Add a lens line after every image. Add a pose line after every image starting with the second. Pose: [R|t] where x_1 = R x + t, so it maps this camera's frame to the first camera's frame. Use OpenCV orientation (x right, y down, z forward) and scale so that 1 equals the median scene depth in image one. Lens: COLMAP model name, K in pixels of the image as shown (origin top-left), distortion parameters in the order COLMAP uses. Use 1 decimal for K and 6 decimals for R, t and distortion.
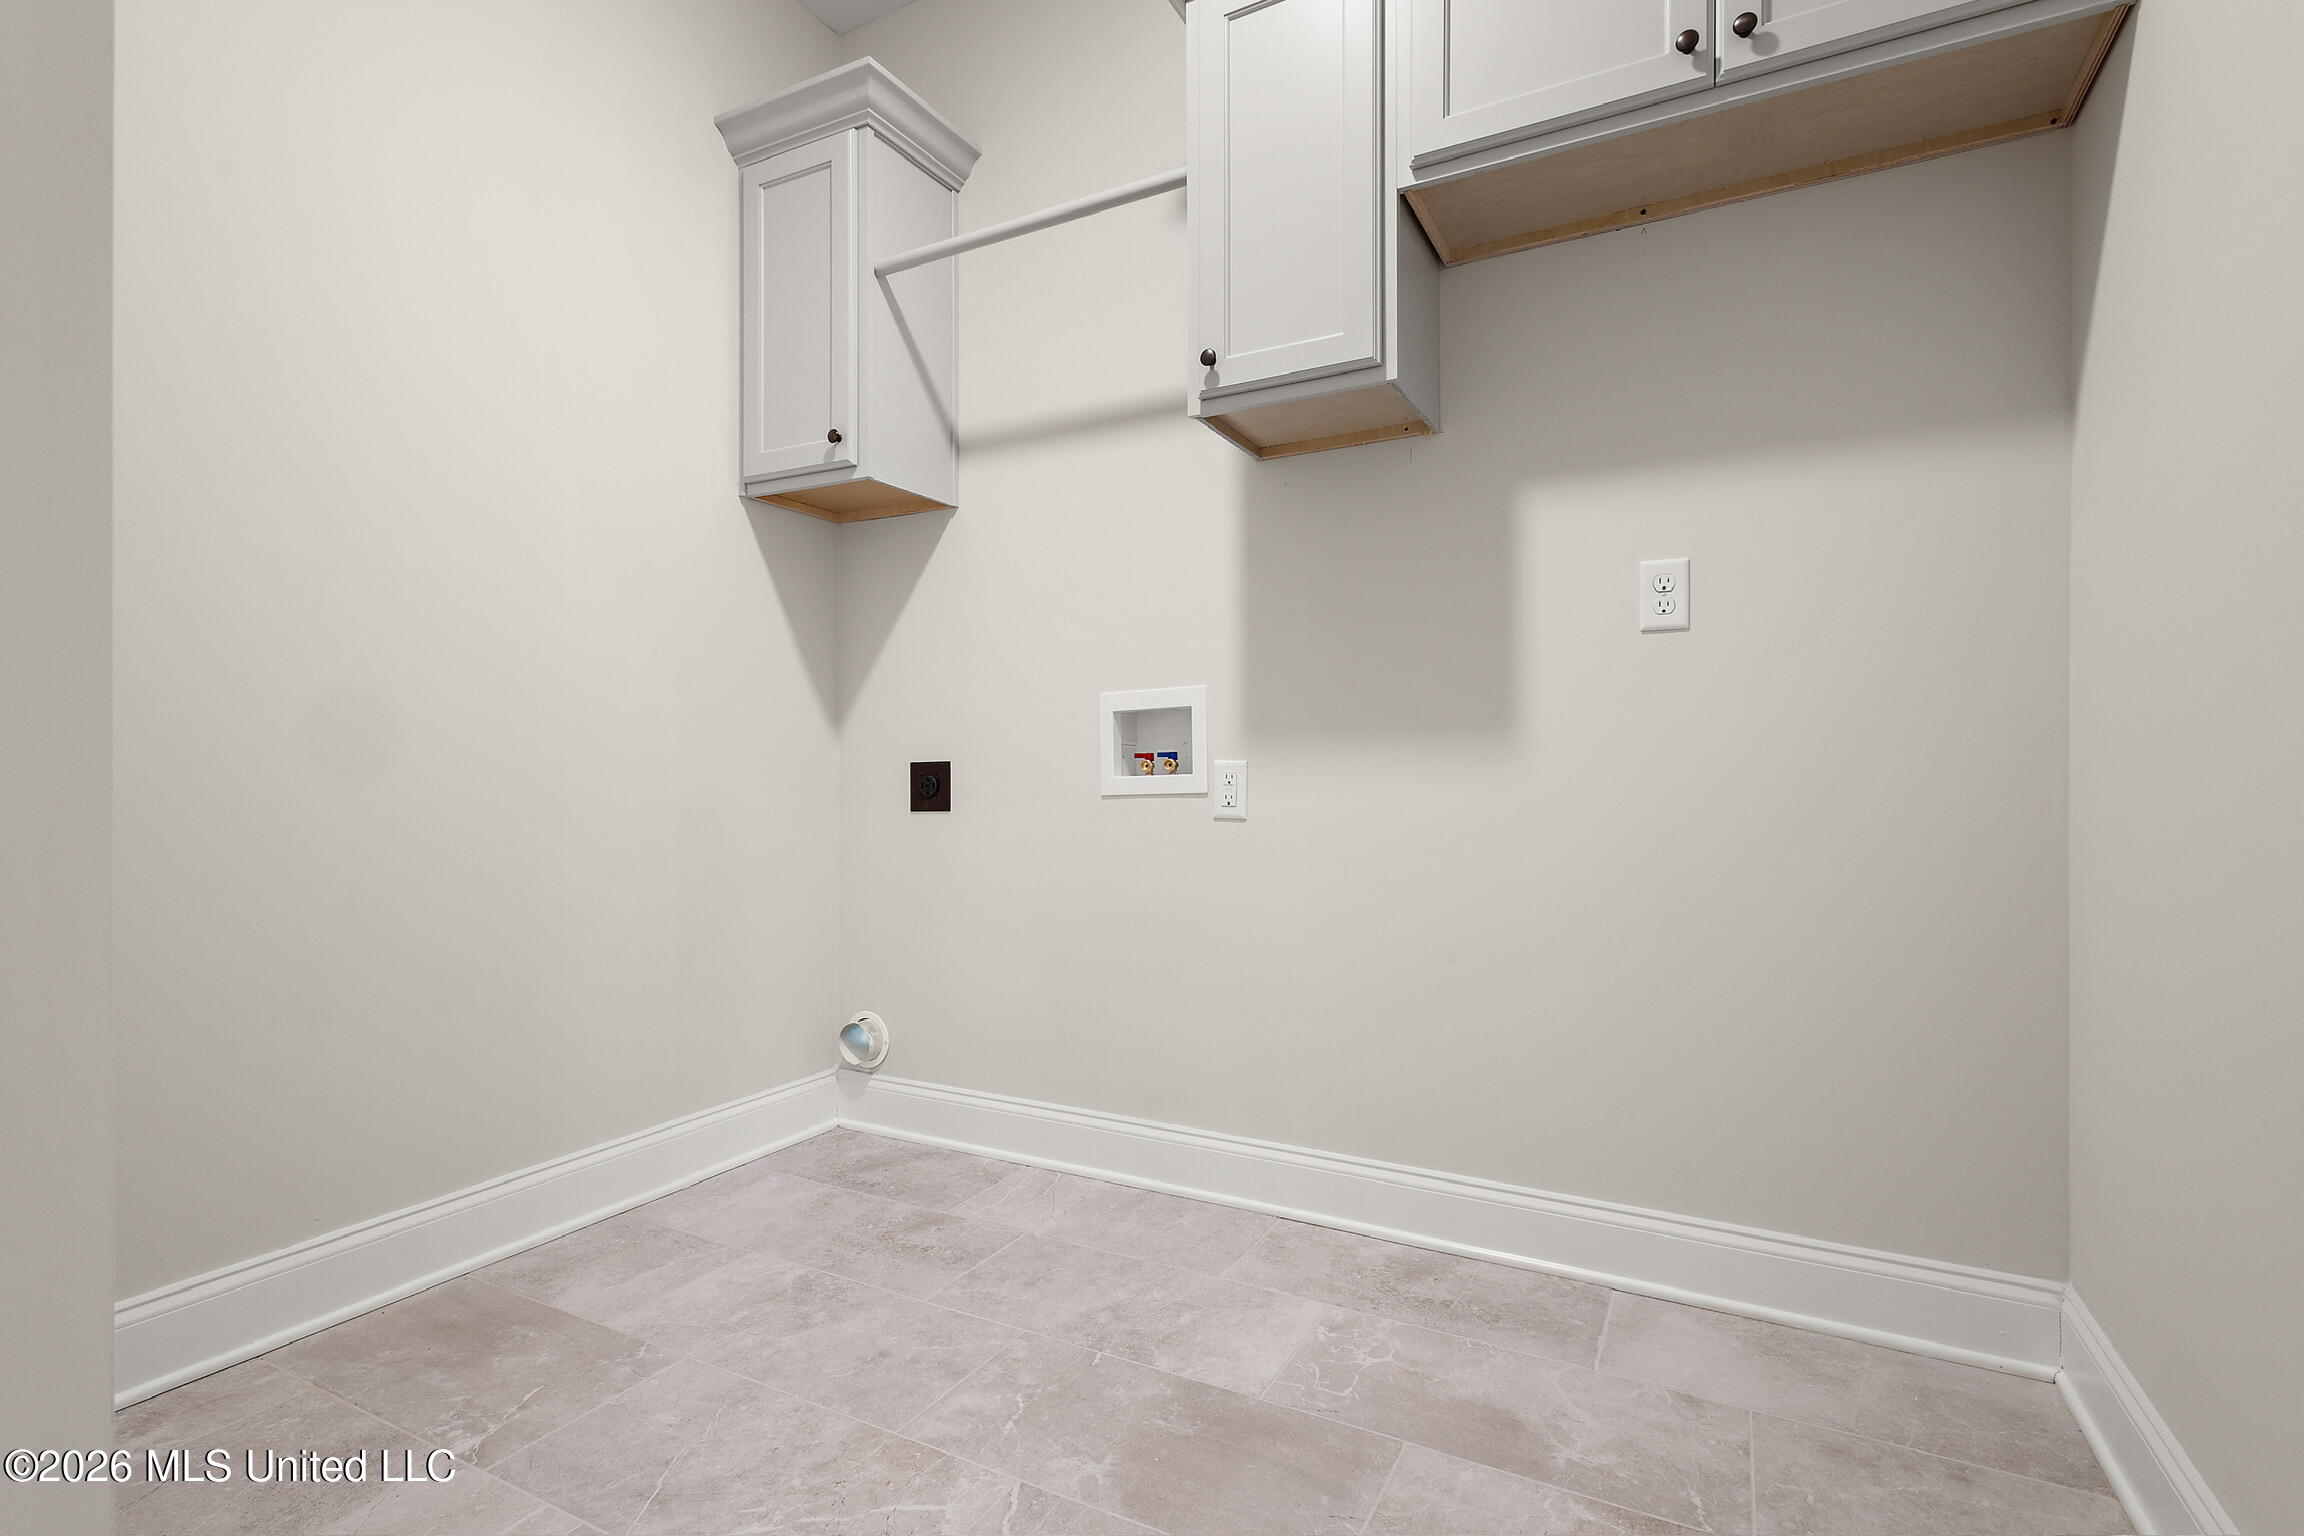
lens RADIAL K [[1056.8, 0, 1152.3], [0, 1056.8, 769.2], [0, 0, 1]] dist [0.018215, -0.007687]
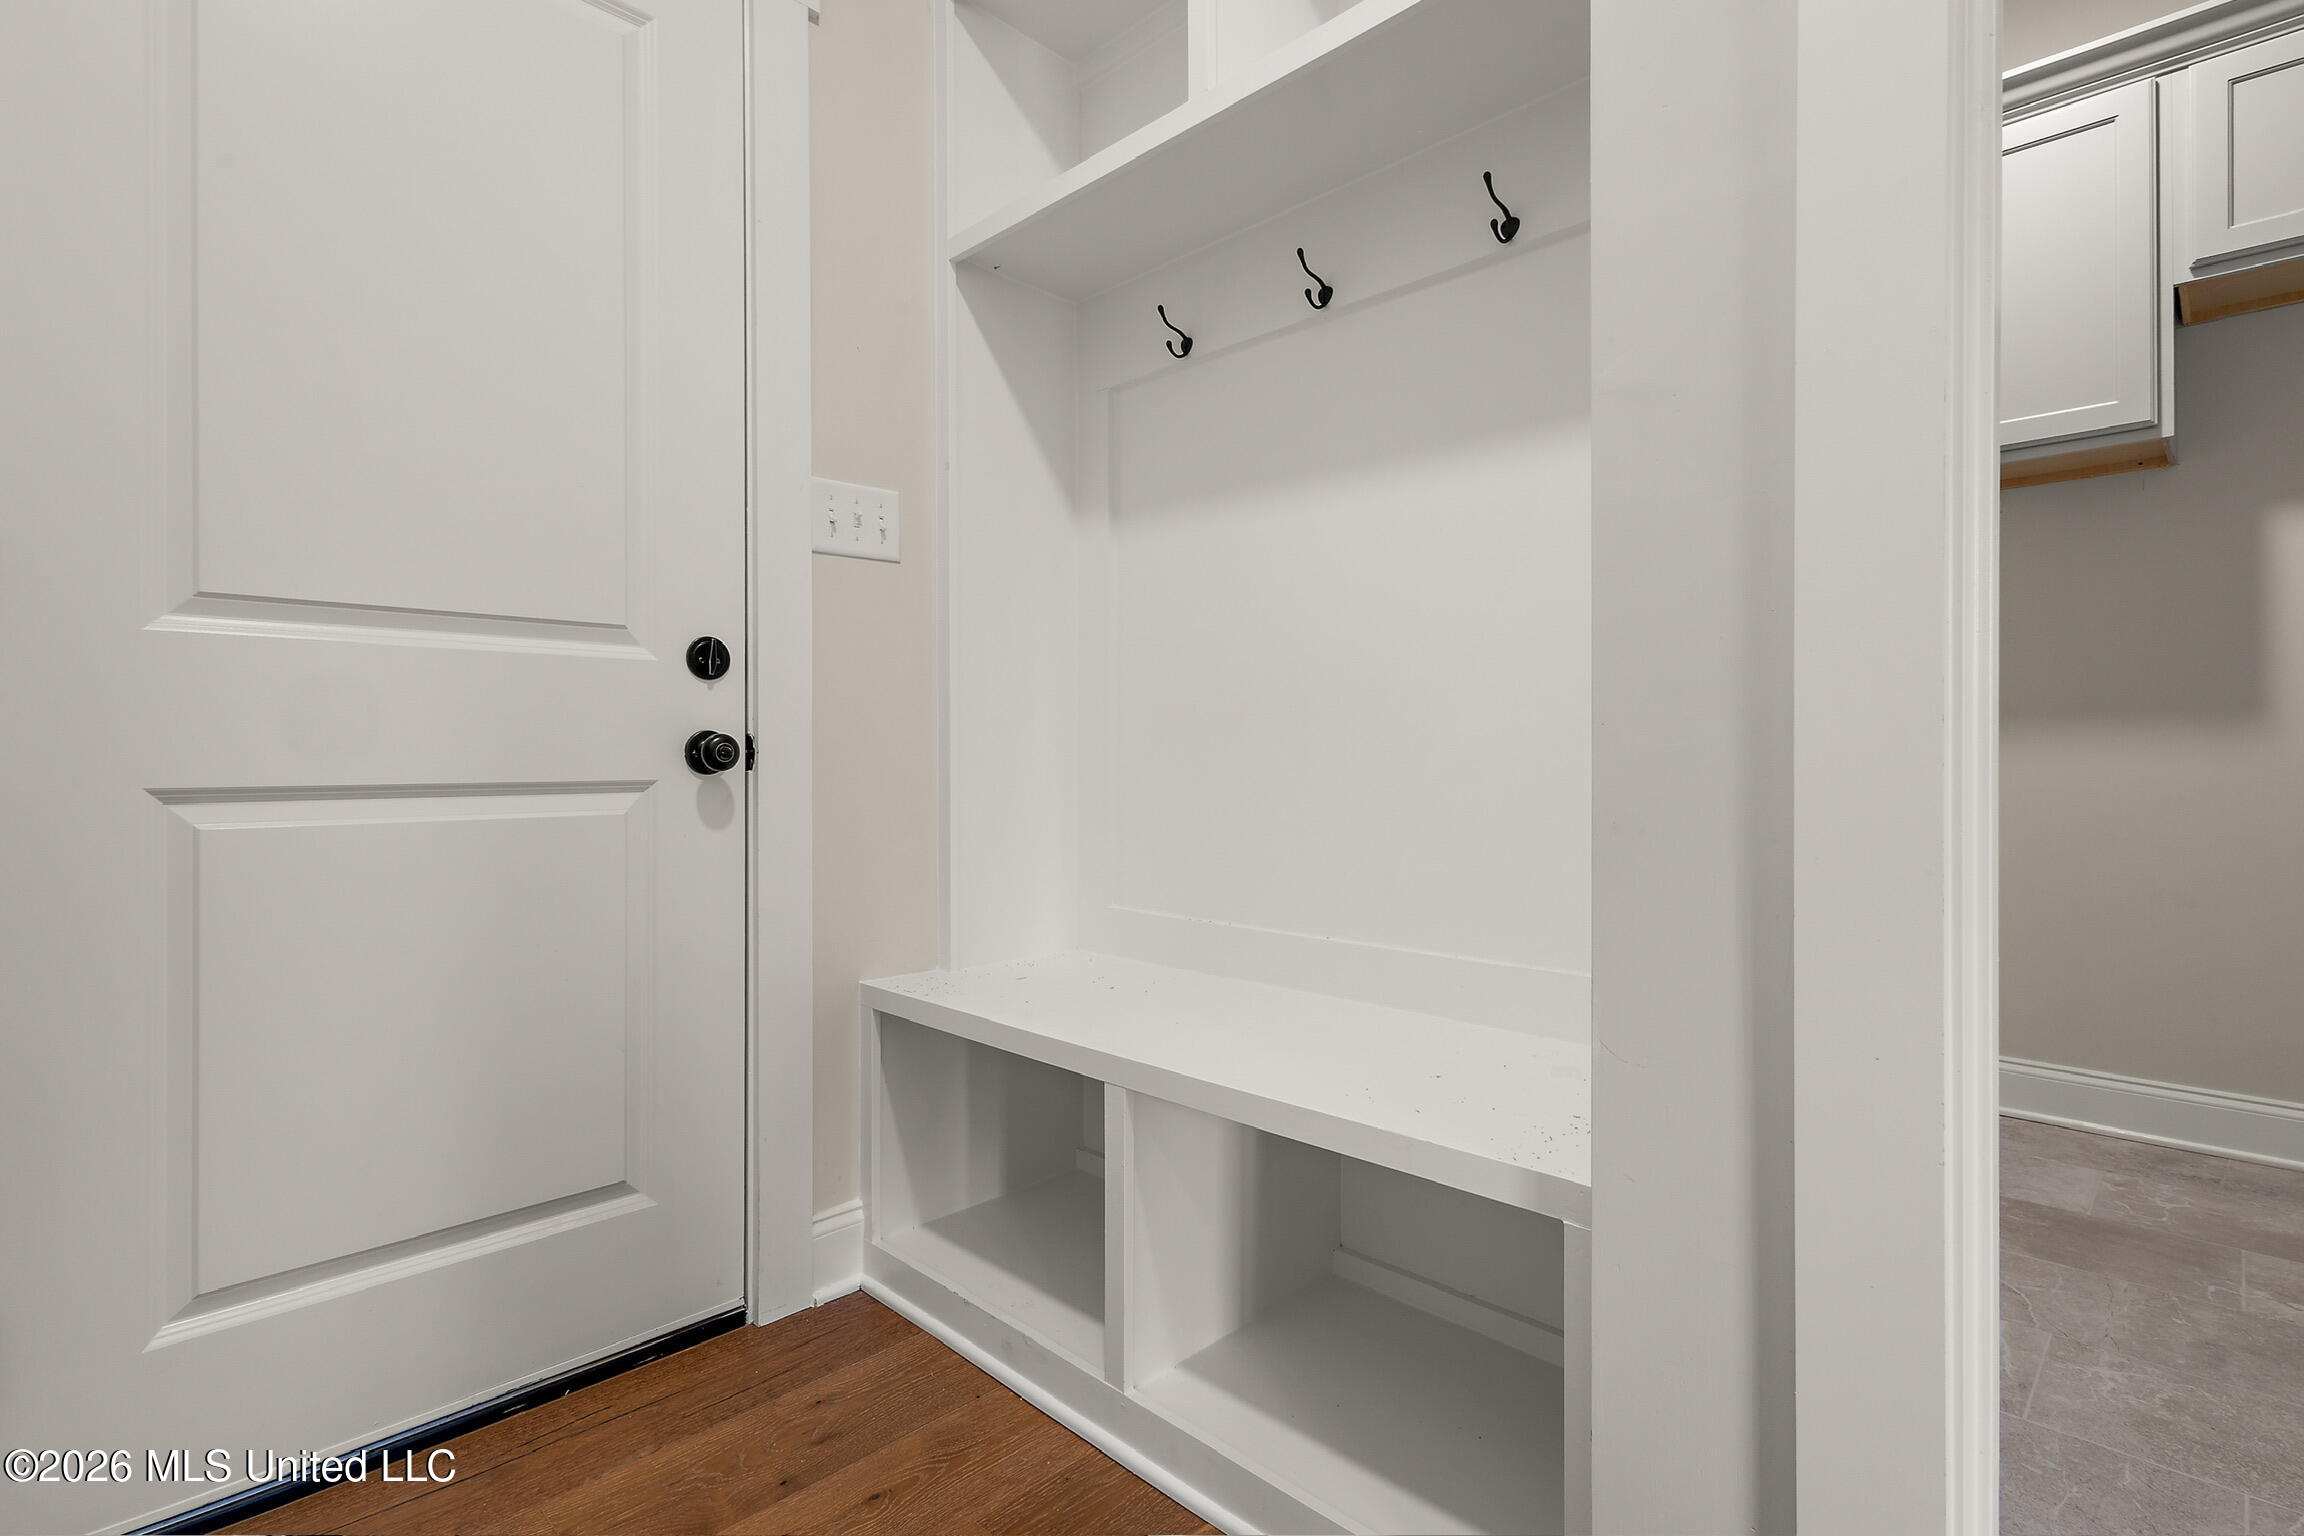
lens RADIAL K [[1056.8, 0, 1152.3], [0, 1056.8, 769.2], [0, 0, 1]] dist [0.018215, -0.007687]
pose [[0.957395, -0.013331, -0.288475, -0.567888], [0.015554, 0.999864, 0.005415, 0.001681], [0.288363, -0.009671, 0.957472, -0.563357]]
